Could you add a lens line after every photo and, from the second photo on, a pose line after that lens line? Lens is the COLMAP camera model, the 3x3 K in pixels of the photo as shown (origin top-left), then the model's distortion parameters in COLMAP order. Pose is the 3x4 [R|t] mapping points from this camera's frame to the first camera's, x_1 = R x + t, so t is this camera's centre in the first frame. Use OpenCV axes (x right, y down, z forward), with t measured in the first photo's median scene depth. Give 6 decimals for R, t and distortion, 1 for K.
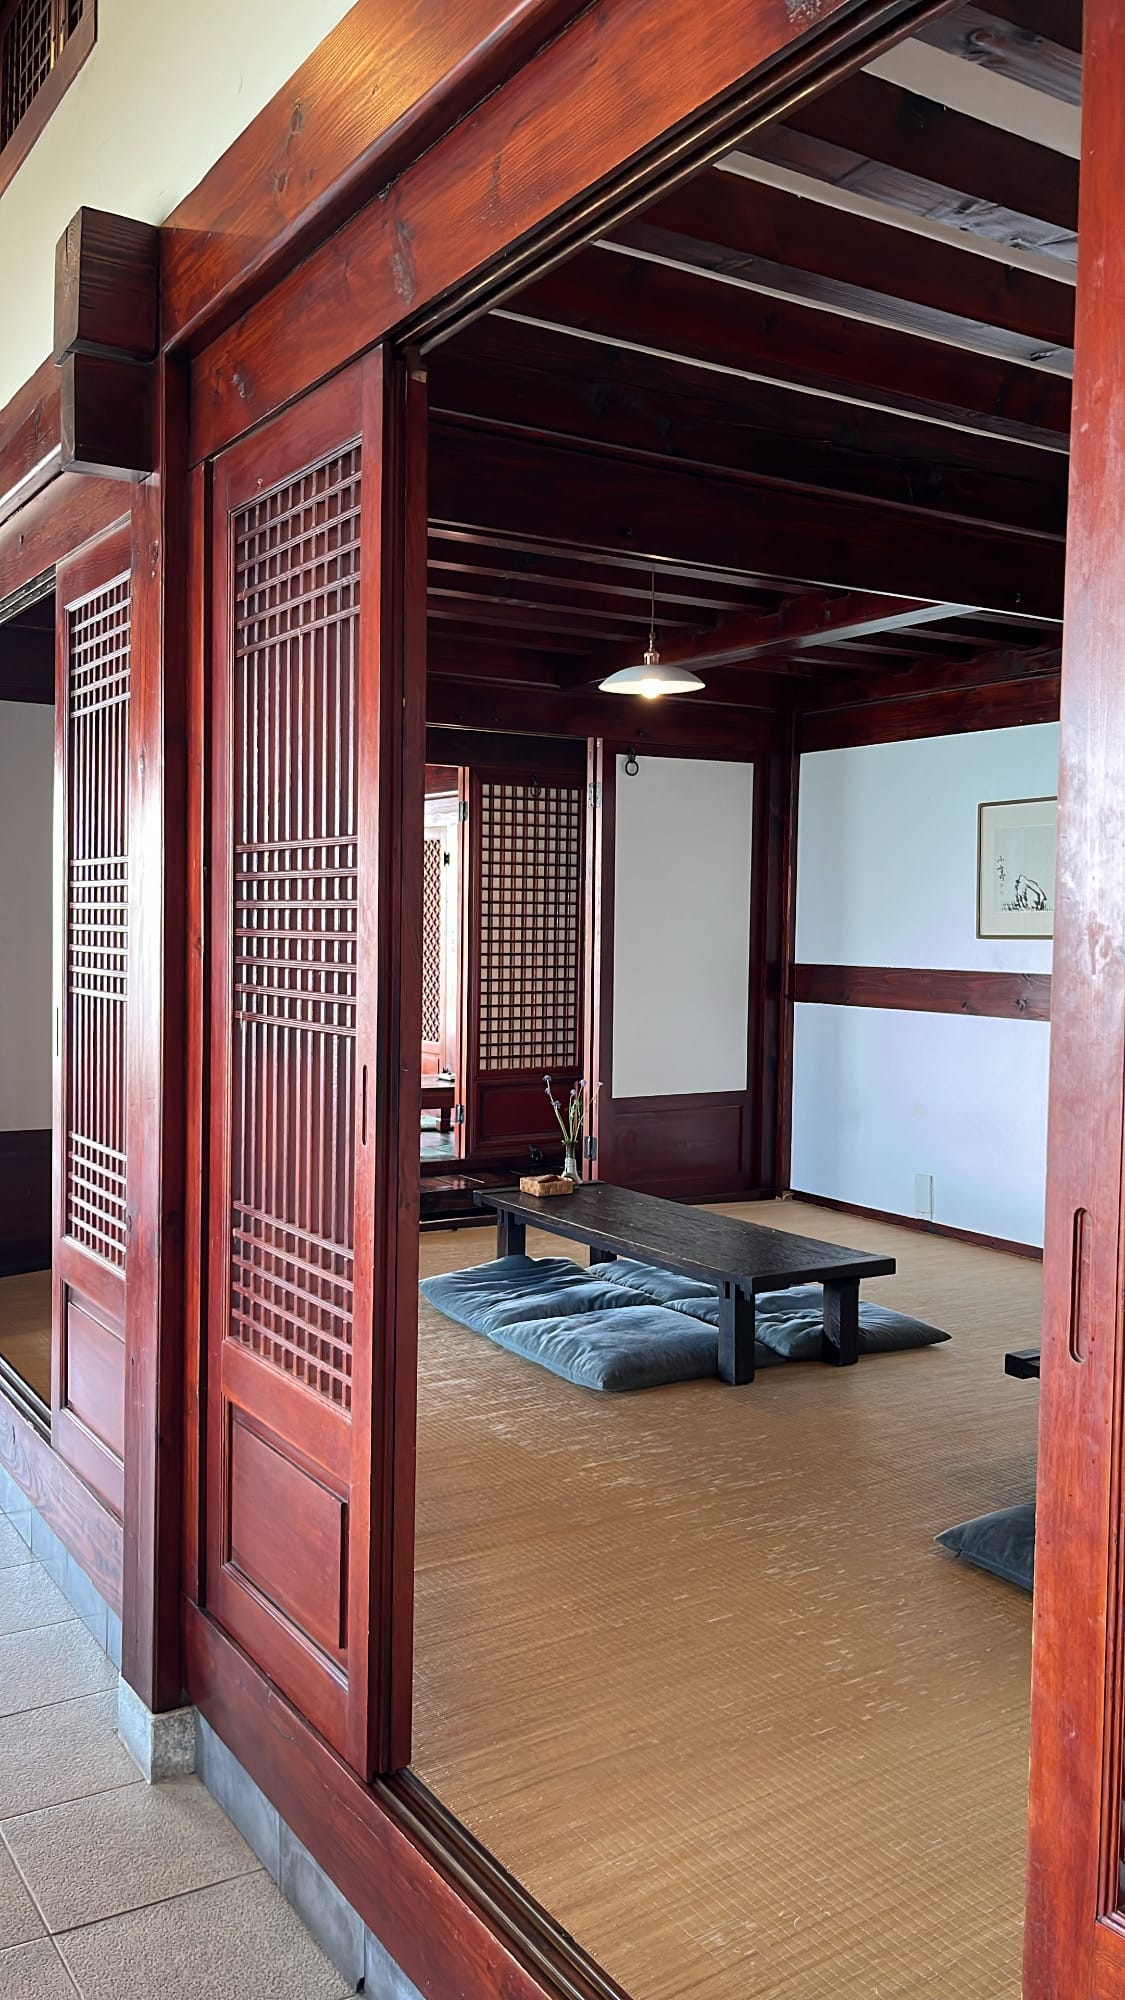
lens RADIAL K [[1575.7, 0, 554.6], [0, 1575.7, 997.3], [0, 0, 1]] dist [0.058314, -0.071197]
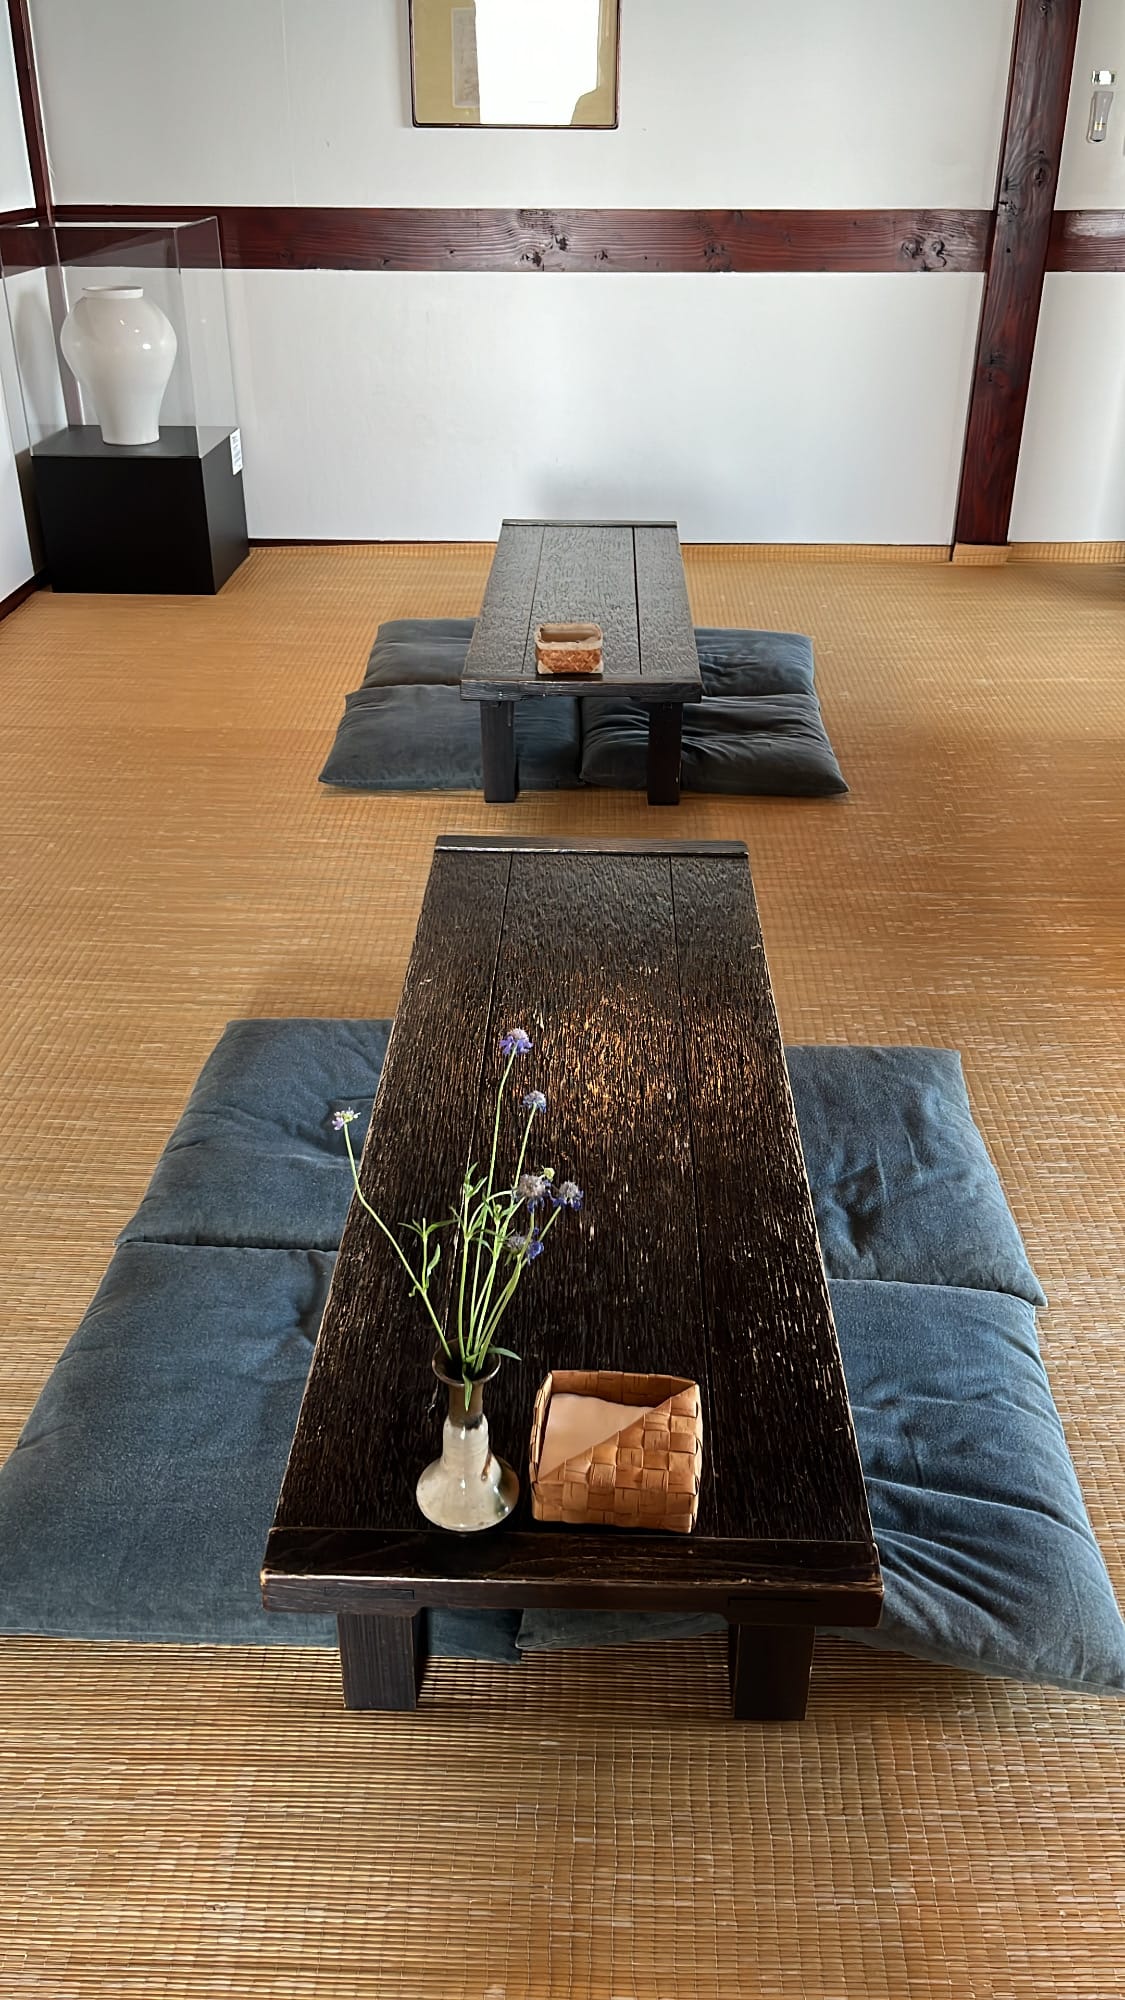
lens RADIAL K [[1575.7, 0, 554.6], [0, 1575.7, 997.3], [0, 0, 1]] dist [0.058314, -0.071197]
pose [[-0.834791, -0.282942, 0.472300, -0.155959], [0.008474, 0.851139, 0.524871, -0.125348], [-0.550502, 0.442160, -0.708126, 1.904957]]
